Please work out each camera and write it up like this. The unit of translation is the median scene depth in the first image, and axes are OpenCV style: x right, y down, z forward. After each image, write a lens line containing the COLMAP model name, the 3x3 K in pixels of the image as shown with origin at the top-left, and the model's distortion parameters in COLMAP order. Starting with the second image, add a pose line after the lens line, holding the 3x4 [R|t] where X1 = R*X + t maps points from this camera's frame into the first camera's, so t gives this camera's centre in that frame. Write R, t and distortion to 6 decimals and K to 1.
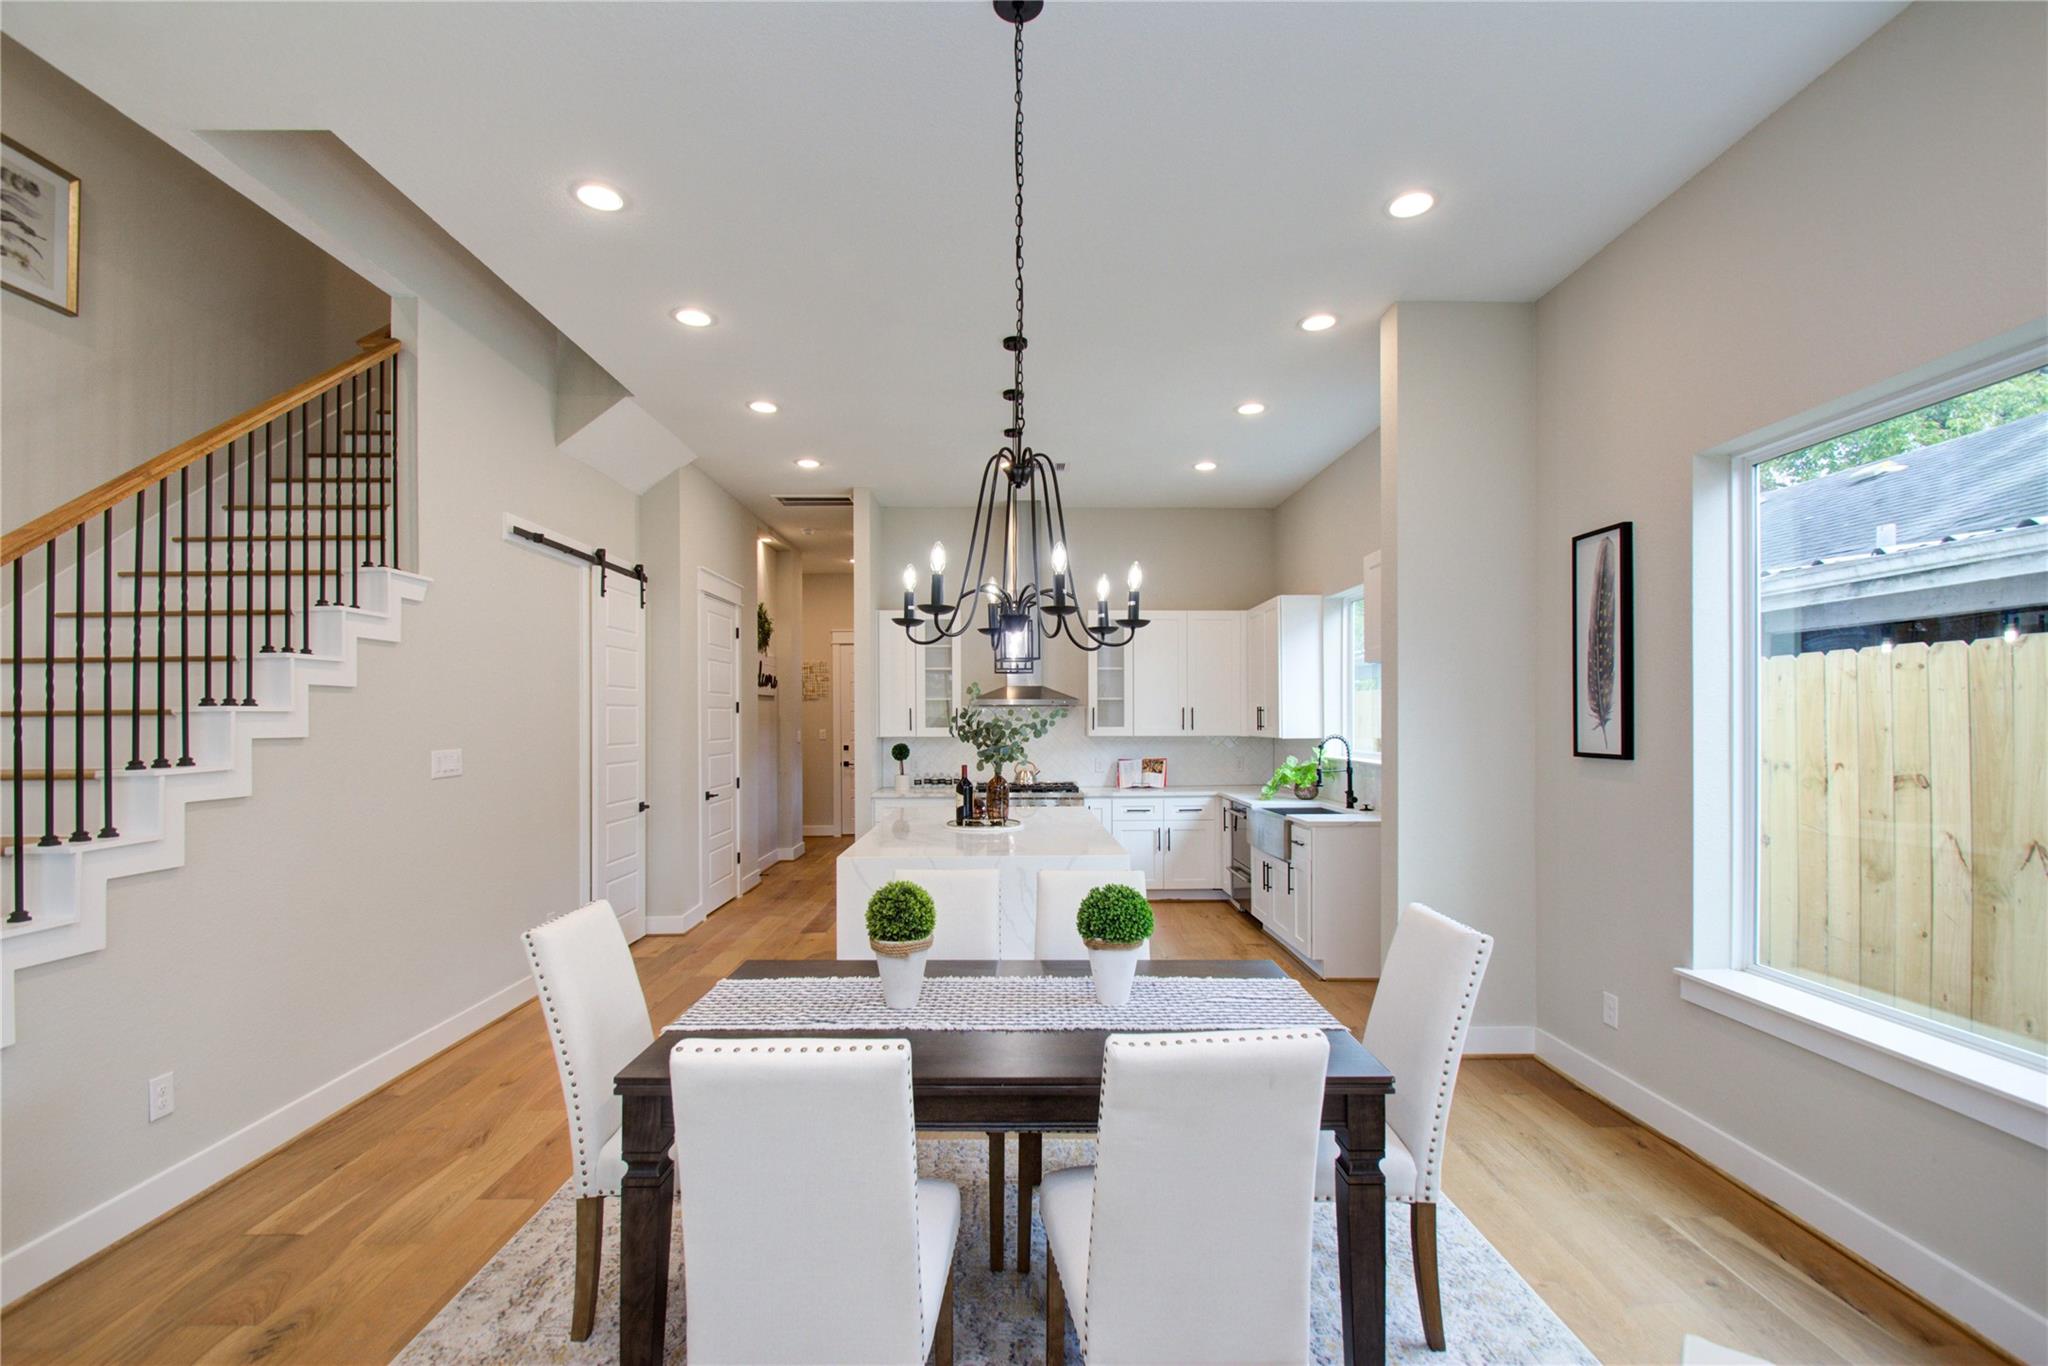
lens RADIAL K [[887.9, 0, 1034.2], [0, 887.9, 723.6], [0, 0, 1]] dist [-0.000636, -0.000348]
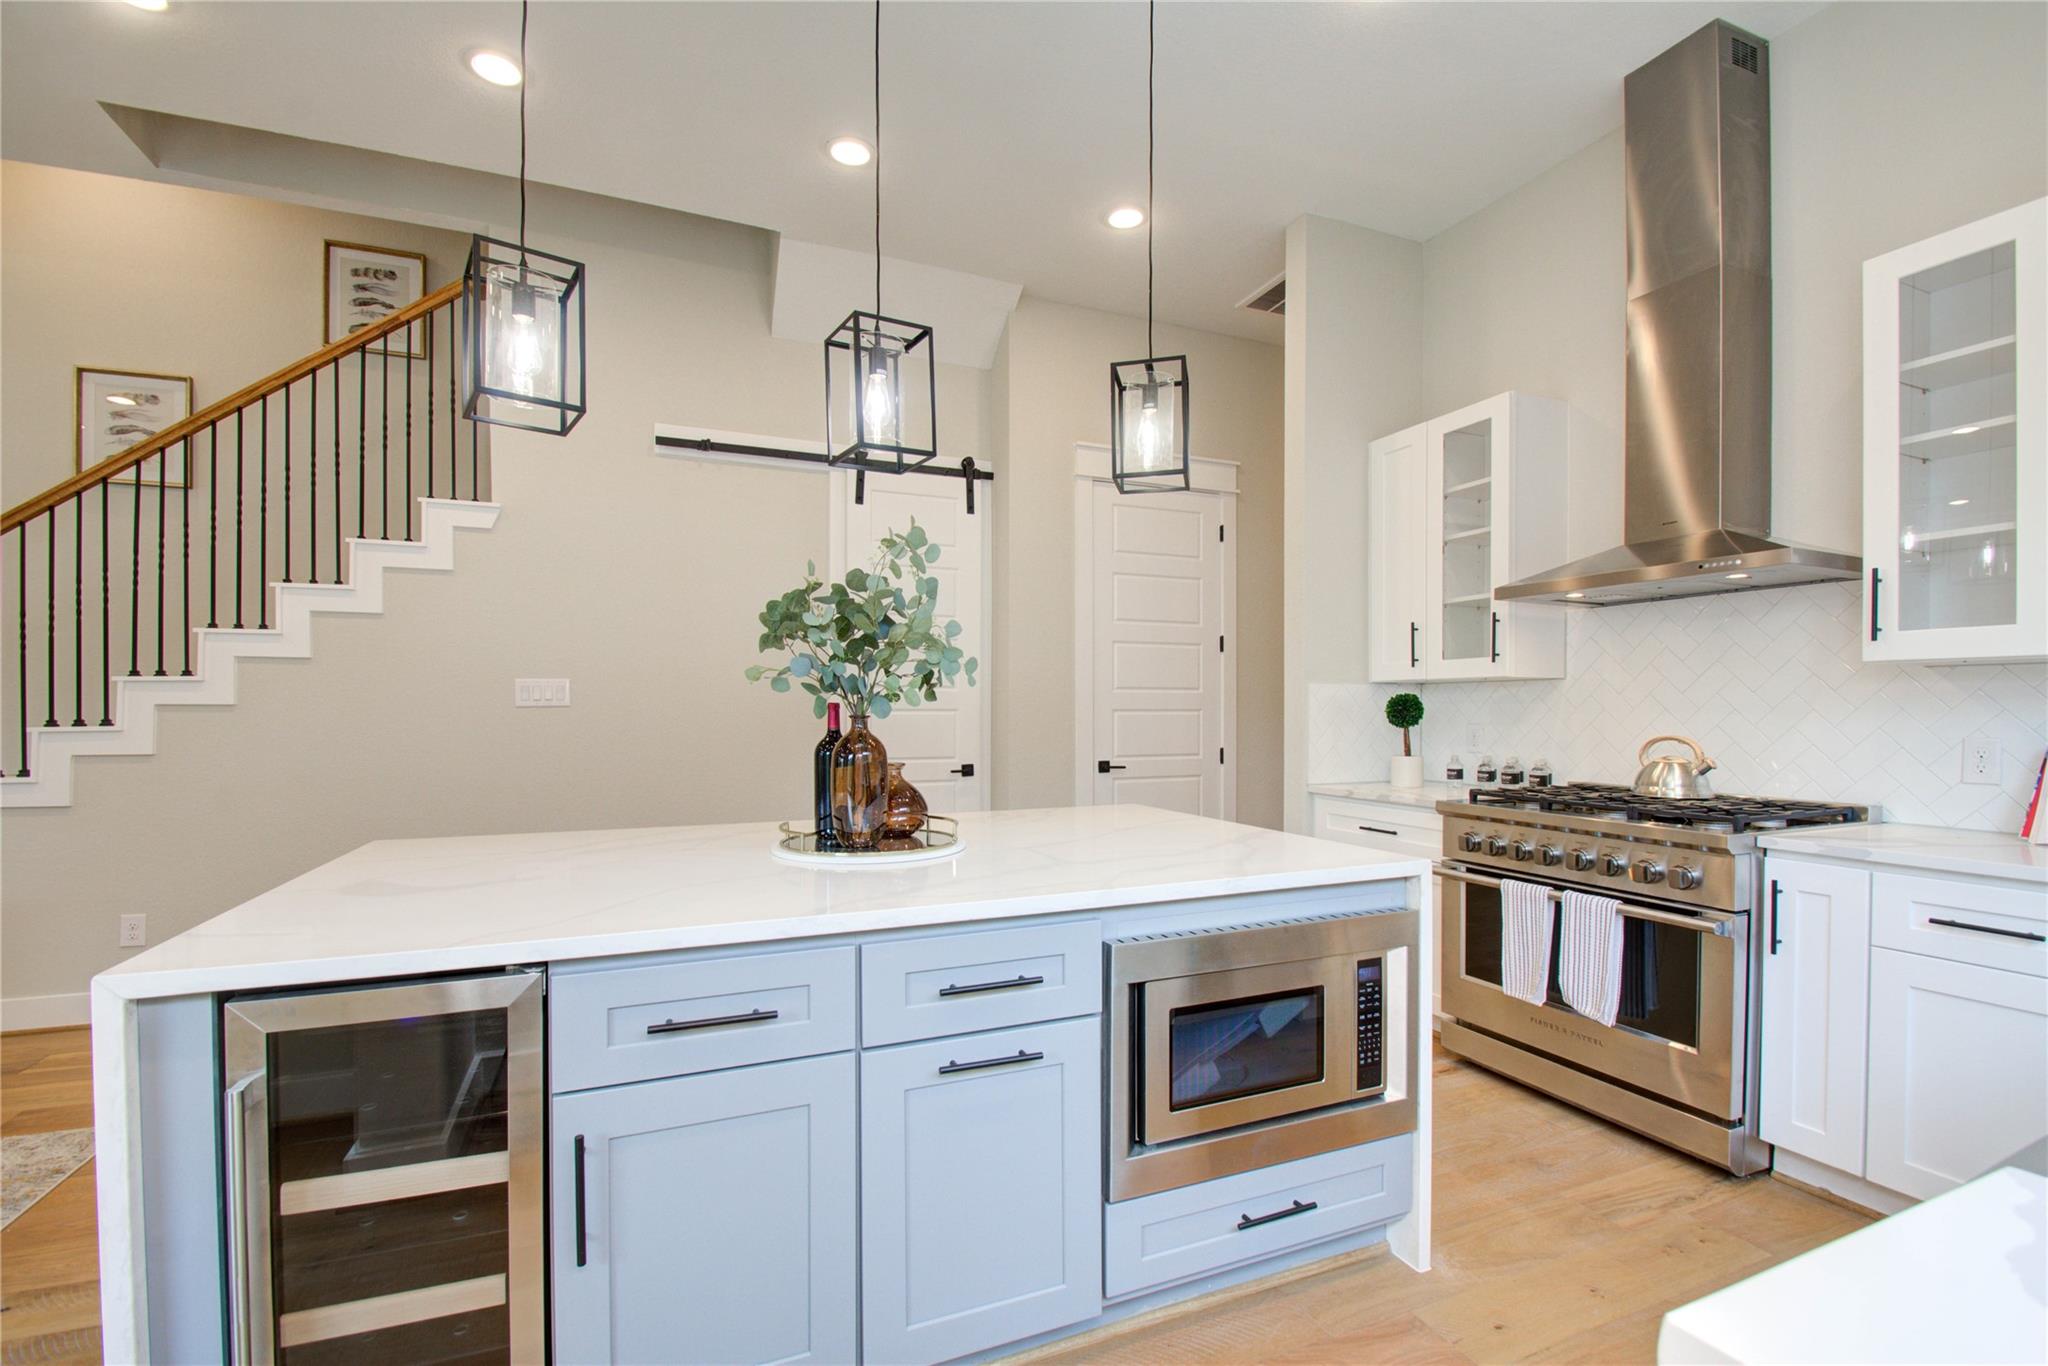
lens RADIAL K [[885.2, 0, 1023.7], [0, 885.2, 711.2], [0, 0, 1]] dist [-0.000693, -0.000146]
pose [[0.380893, 0.003958, -0.924610, 0.350928], [-0.005712, 0.999982, 0.001928, 0.048665], [0.924601, 0.004547, 0.380909, 0.903084]]
